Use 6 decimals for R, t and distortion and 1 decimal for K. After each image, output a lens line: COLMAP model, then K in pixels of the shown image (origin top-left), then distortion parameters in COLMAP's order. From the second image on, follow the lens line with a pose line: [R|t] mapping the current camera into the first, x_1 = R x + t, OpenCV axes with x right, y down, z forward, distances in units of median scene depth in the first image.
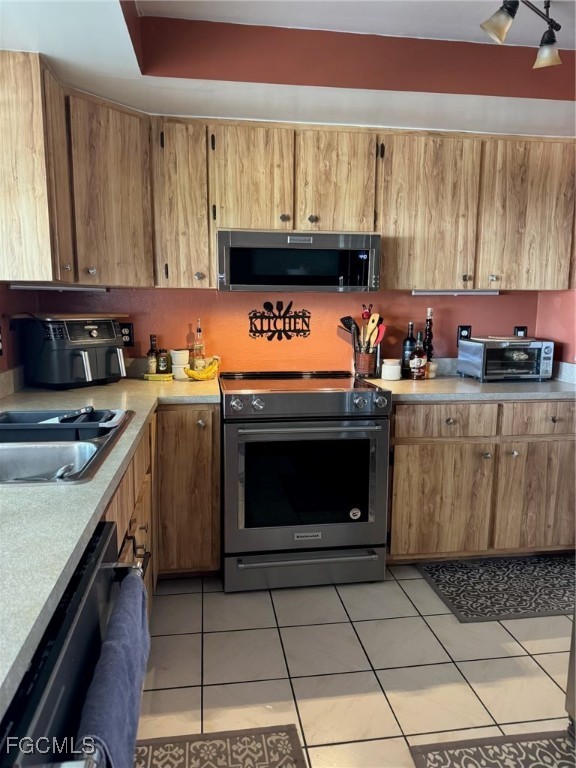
lens RADIAL K [[546.1, 0, 284.0], [0, 546.1, 387.1], [0, 0, 1]] dist [0.064843, -0.071841]
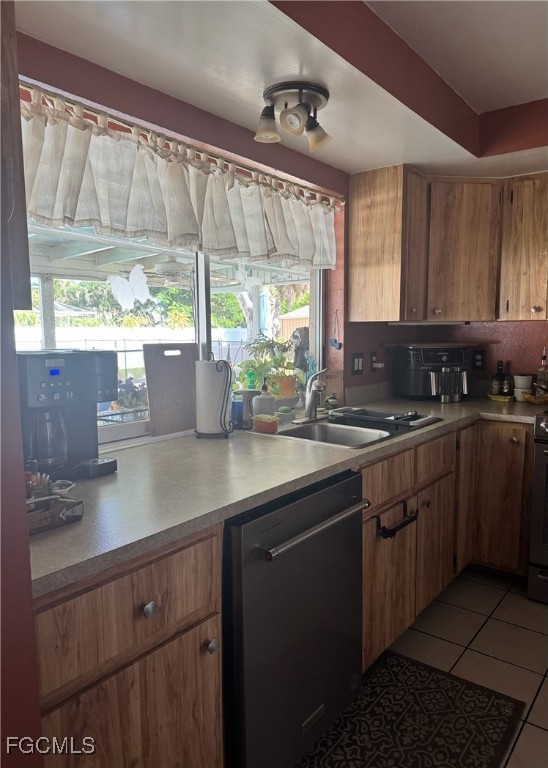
lens RADIAL K [[539.9, 0, 269.5], [0, 539.9, 390.7], [0, 0, 1]] dist [-0.022658, -0.003509]
pose [[0.681966, 0.074973, -0.727531, 0.283263], [-0.097571, 0.995167, 0.011093, 0.001154], [0.724847, 0.063421, 0.685985, -0.128467]]
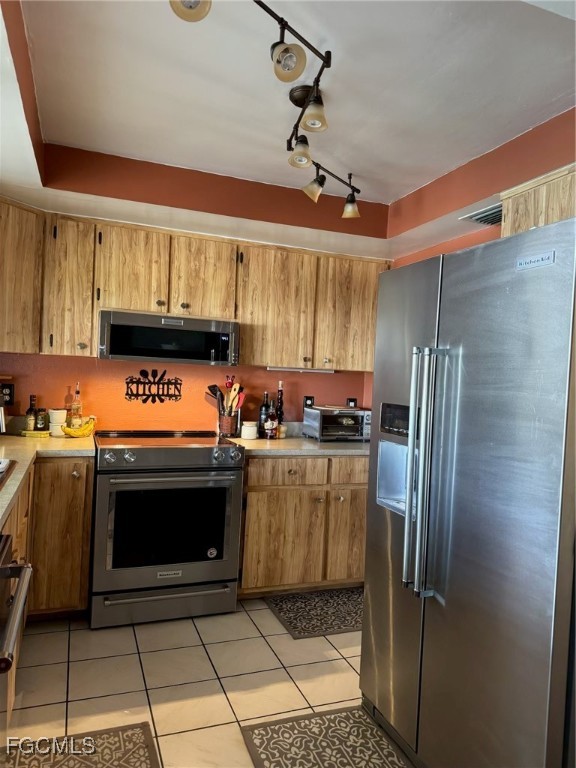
lens RADIAL K [[546.1, 0, 294.3], [0, 546.1, 386.9], [0, 0, 1]] dist [0.064843, -0.071841]
pose [[0.972266, 0.036343, 0.231036, 0.016343], [-0.008641, 0.992761, -0.119799, 0.018405], [-0.233717, 0.114480, 0.965542, -0.221604]]
